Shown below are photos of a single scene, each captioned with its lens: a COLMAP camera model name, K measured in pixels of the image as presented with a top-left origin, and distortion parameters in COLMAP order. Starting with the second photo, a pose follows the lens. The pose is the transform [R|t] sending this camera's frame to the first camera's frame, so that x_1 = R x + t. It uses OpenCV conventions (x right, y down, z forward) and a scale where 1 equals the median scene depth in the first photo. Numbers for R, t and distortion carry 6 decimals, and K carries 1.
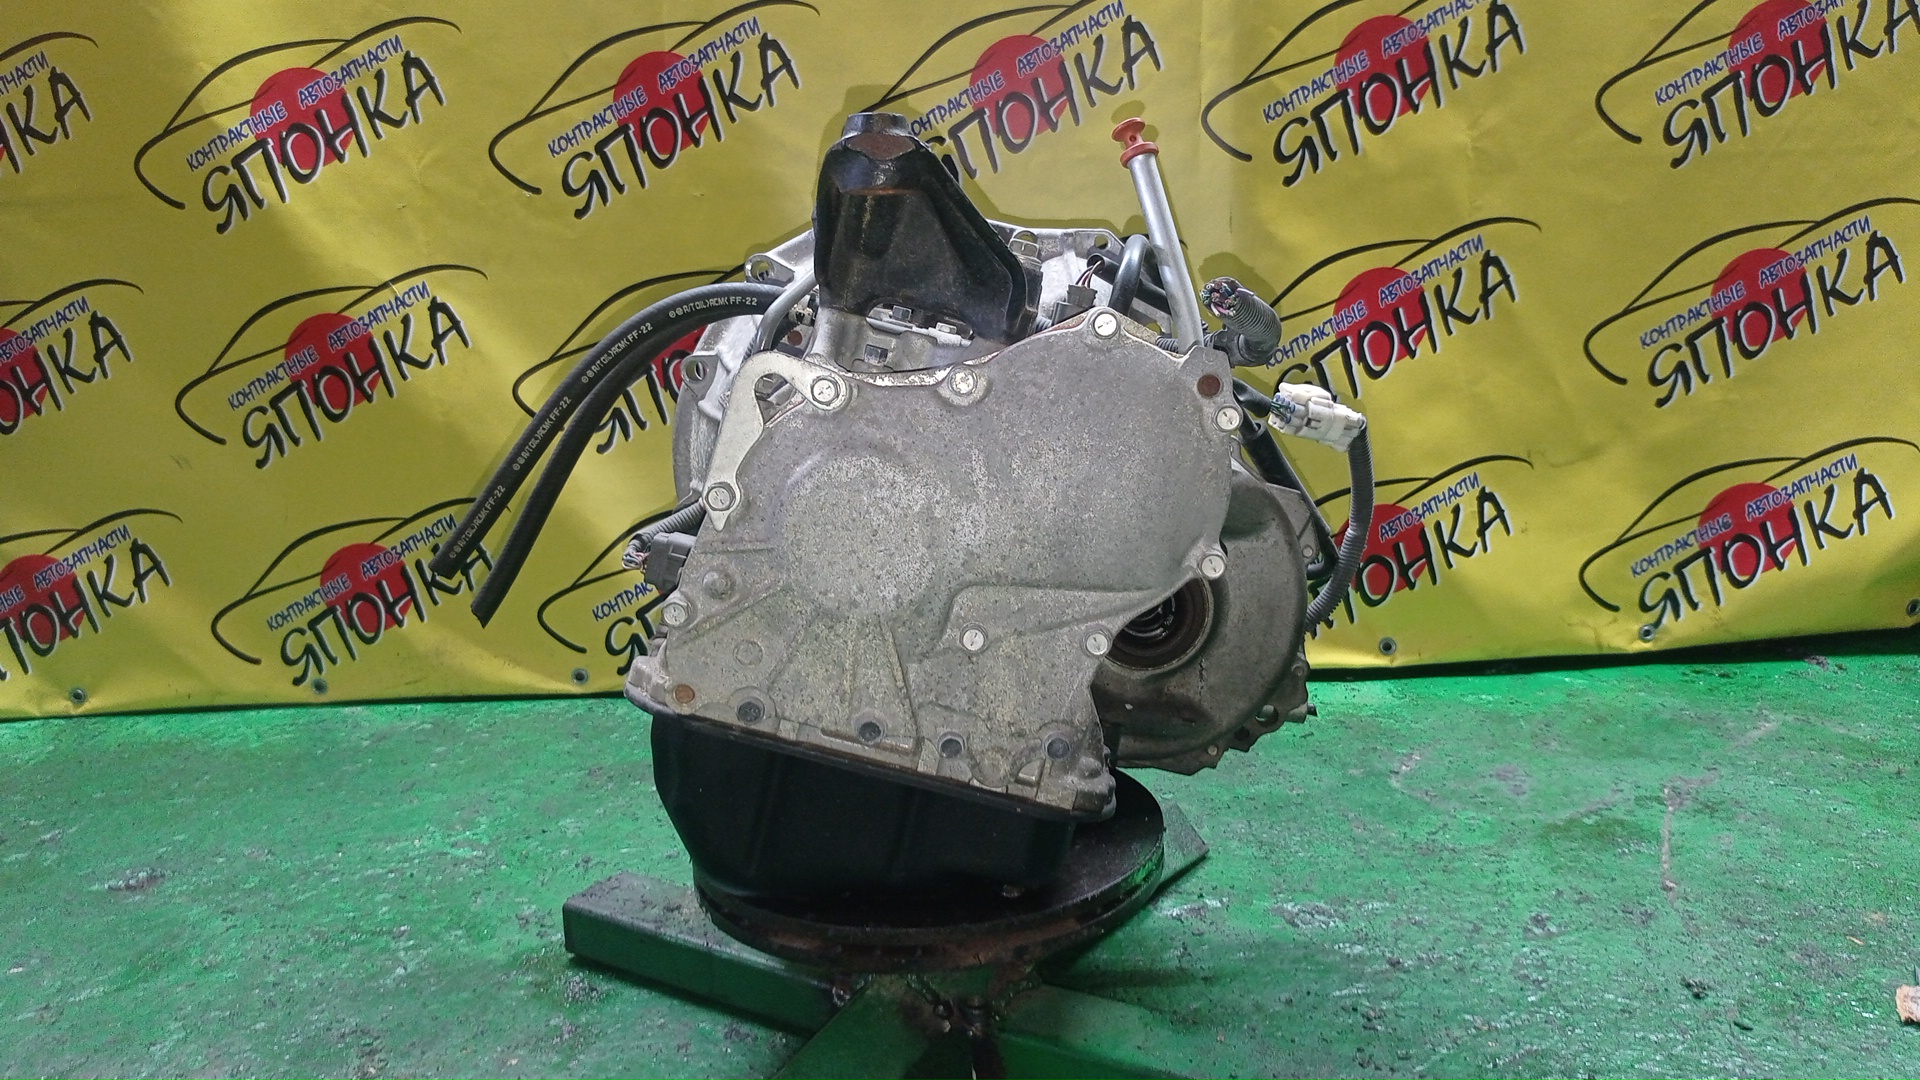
lens RADIAL K [[1465.1, 0, 951.0], [0, 1465.1, 545.4], [0, 0, 1]] dist [-0.012349, 0.013480]
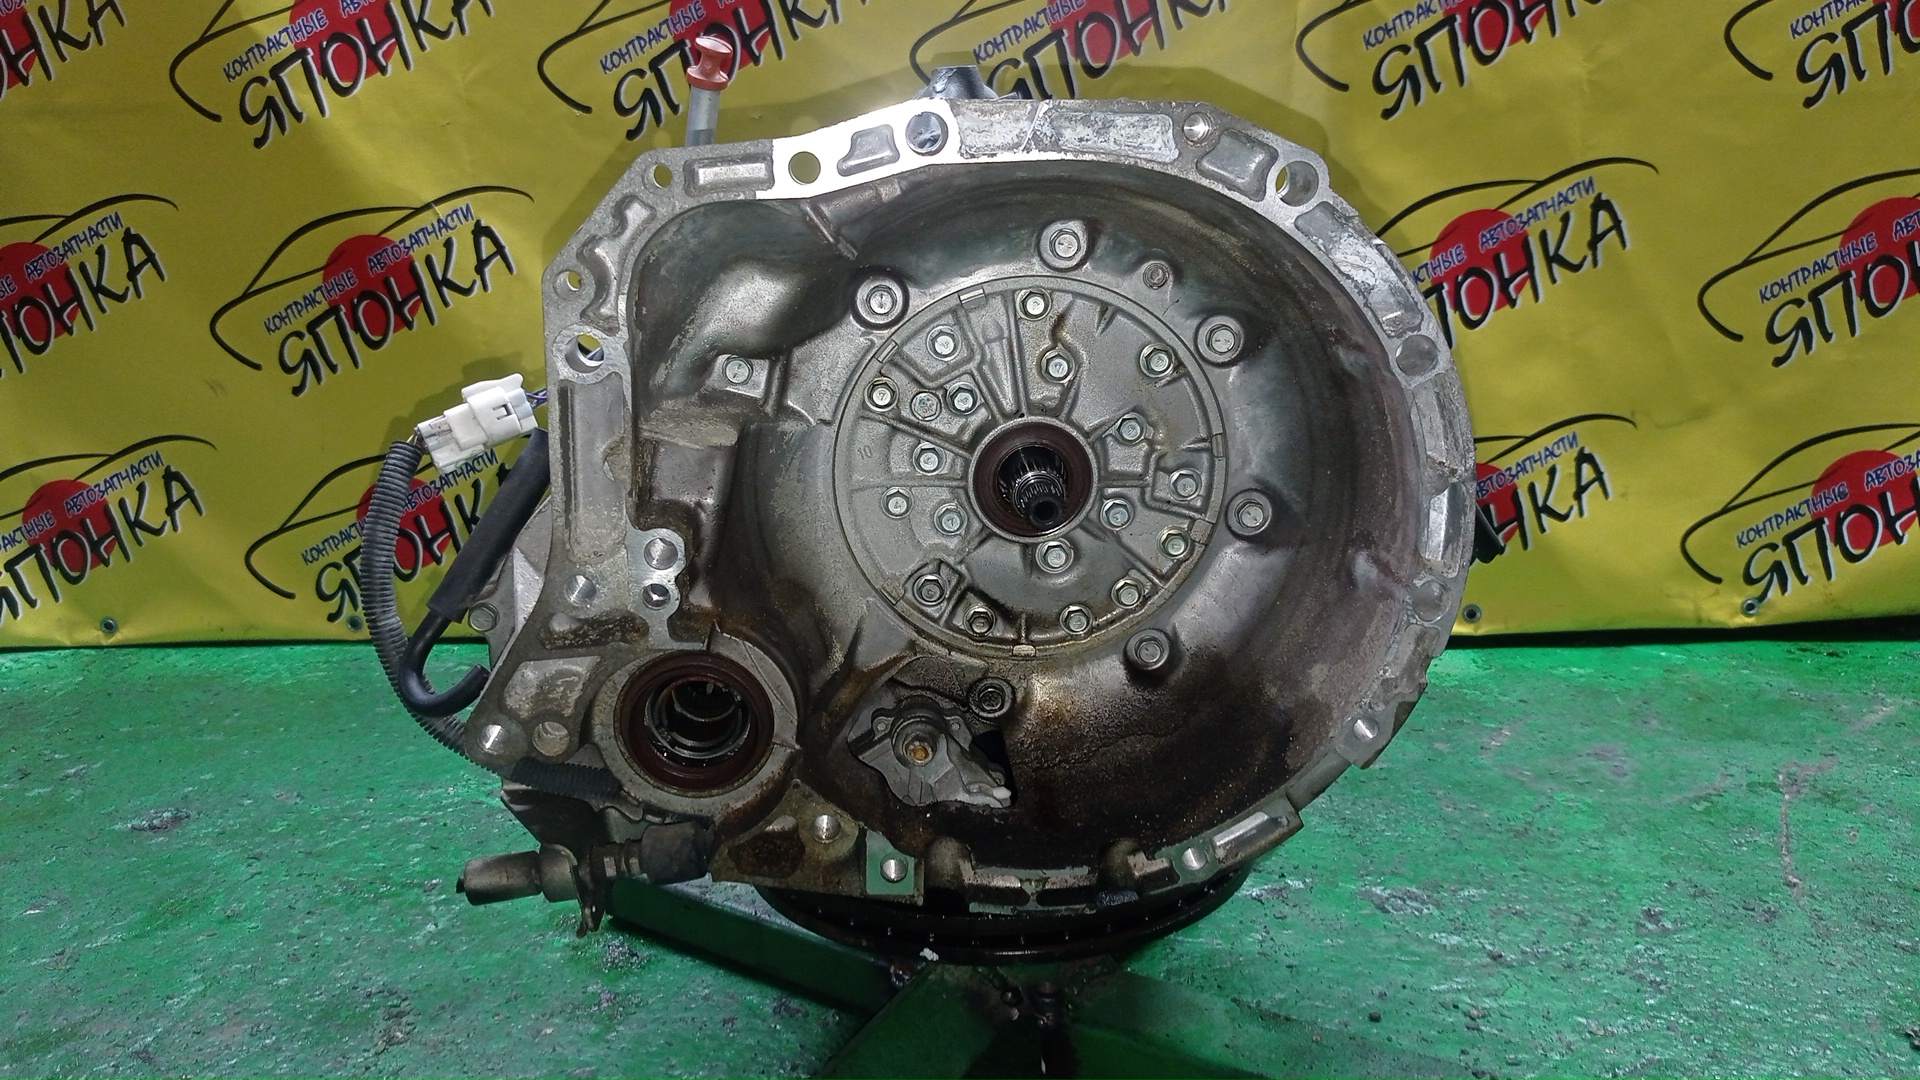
lens RADIAL K [[1465.1, 0, 948.2], [0, 1465.1, 547.3], [0, 0, 1]] dist [-0.012349, 0.013480]
pose [[0.999276, 0.027217, -0.026568, -0.016590], [-0.026318, 0.999089, 0.033606, 0.003459], [0.027458, -0.032883, 0.999082, 0.050359]]
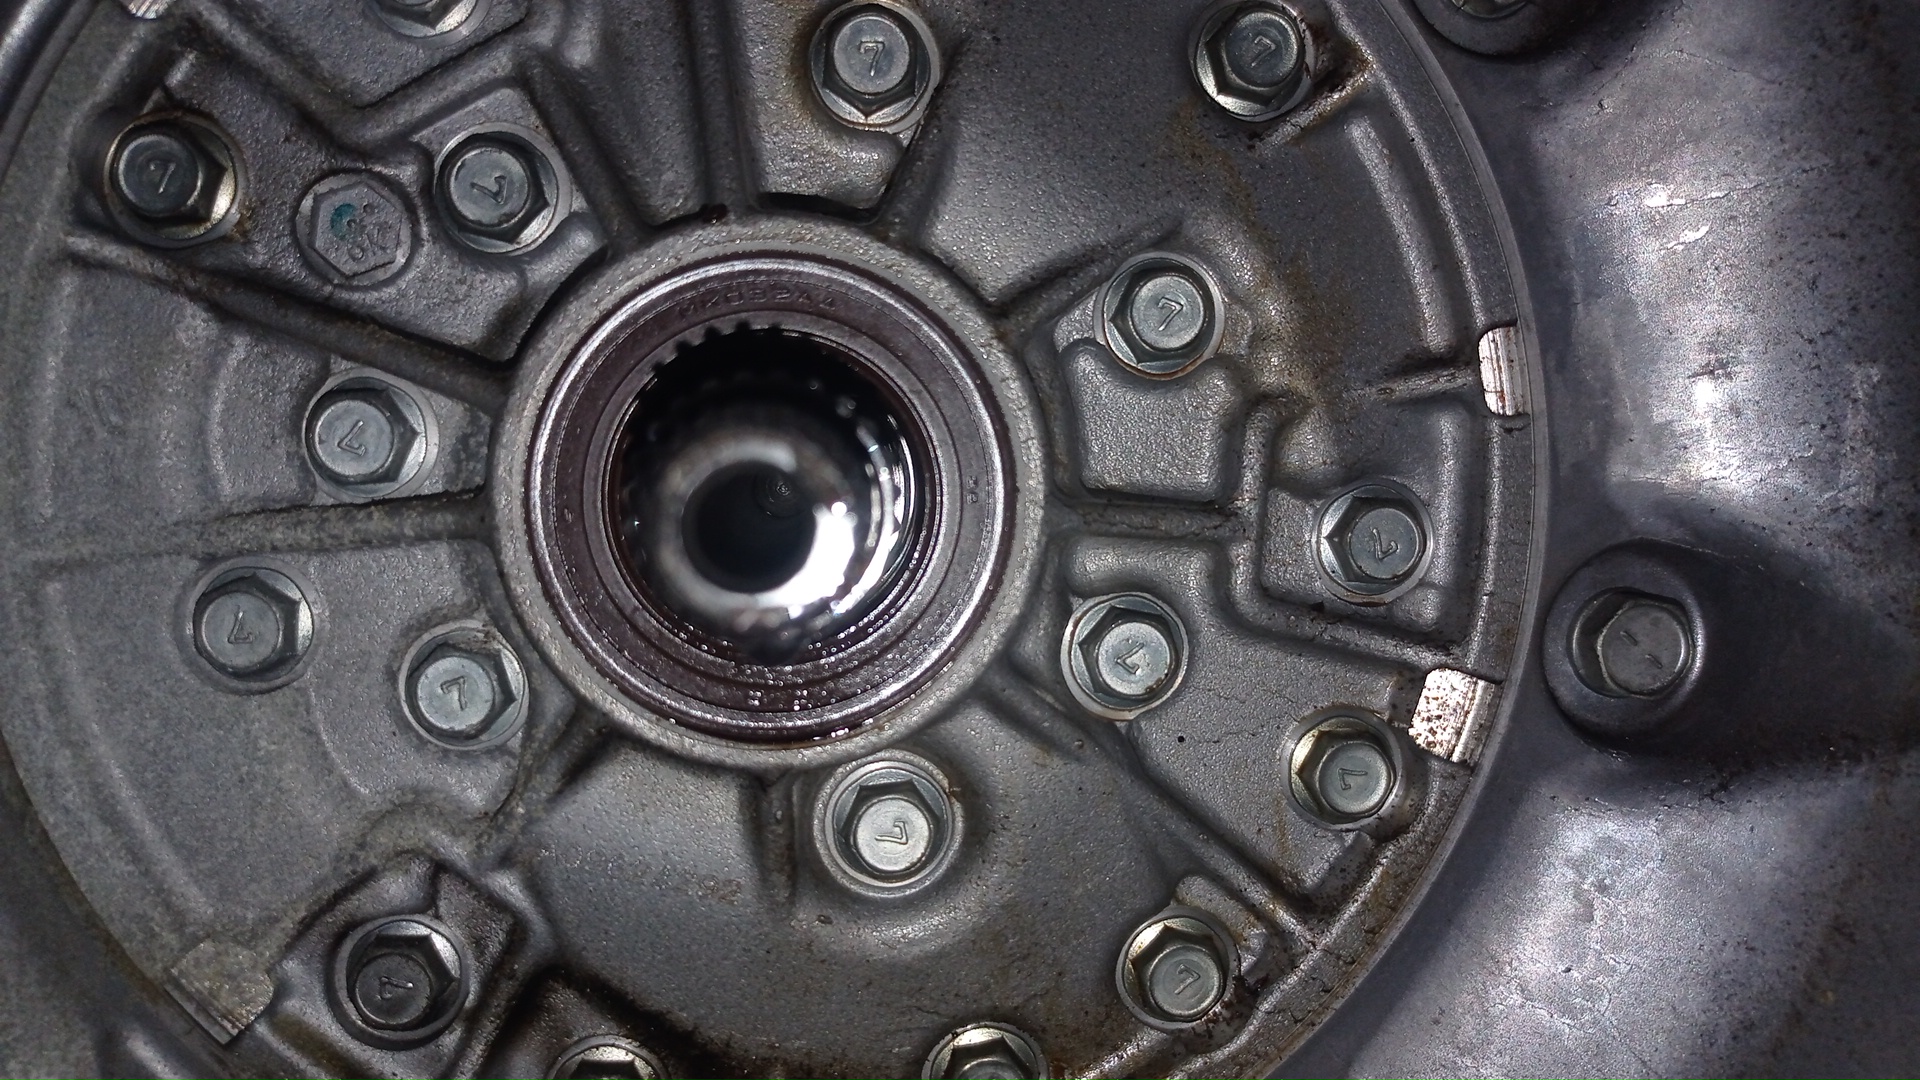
lens RADIAL K [[1465.1, 0, 950.7], [0, 1465.1, 538.5], [0, 0, 1]] dist [-0.012349, 0.013480]
pose [[0.999963, 0.003725, 0.007751, 0.008606], [-0.002089, 0.979537, -0.201252, 0.021599], [-0.008343, 0.201229, 0.979509, 0.391628]]
